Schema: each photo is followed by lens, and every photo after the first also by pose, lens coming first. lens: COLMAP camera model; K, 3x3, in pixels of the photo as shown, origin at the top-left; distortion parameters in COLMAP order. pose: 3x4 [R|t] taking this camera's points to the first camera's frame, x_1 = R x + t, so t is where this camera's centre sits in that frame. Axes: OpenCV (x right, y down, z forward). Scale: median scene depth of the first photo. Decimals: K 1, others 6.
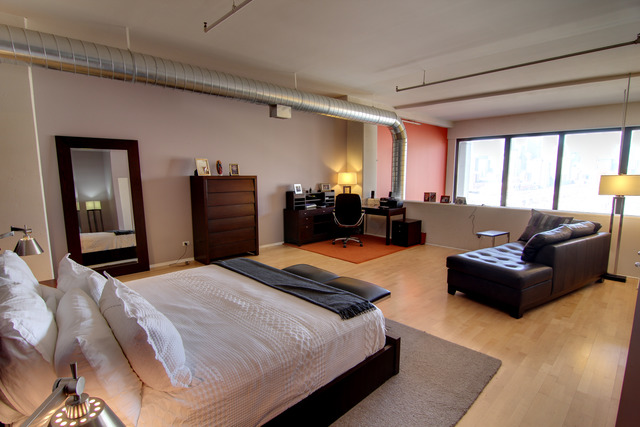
lens RADIAL K [[324.0, 0, 318.5], [0, 324.0, 217.3], [0, 0, 1]] dist [-0.000427, -0.014325]
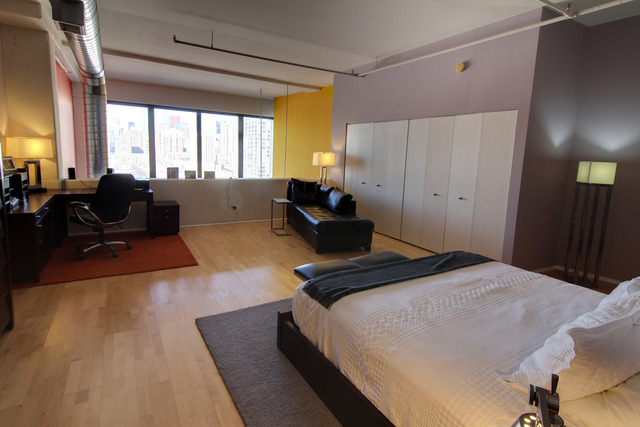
lens RADIAL K [[336.9, 0, 317.8], [0, 336.9, 193.7], [0, 0, 1]] dist [0.037766, -0.010740]
pose [[0.225434, -0.112163, 0.967780, -0.530490], [0.091096, 0.991426, 0.093683, -0.067287], [-0.969990, 0.067041, 0.233719, 0.491536]]
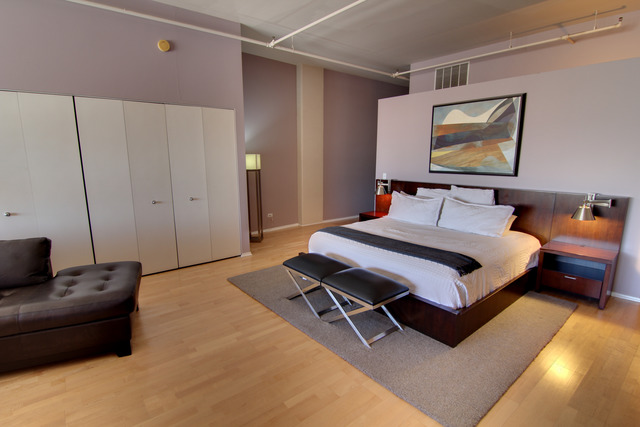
lens RADIAL K [[324.0, 0, 318.5], [0, 324.0, 217.3], [0, 0, 1]] dist [-0.000427, -0.014325]
pose [[-0.997698, -0.009729, 0.067106, 0.008982], [0.011757, 0.949845, 0.312501, -0.130922], [-0.066781, 0.312571, -0.947544, 1.016241]]
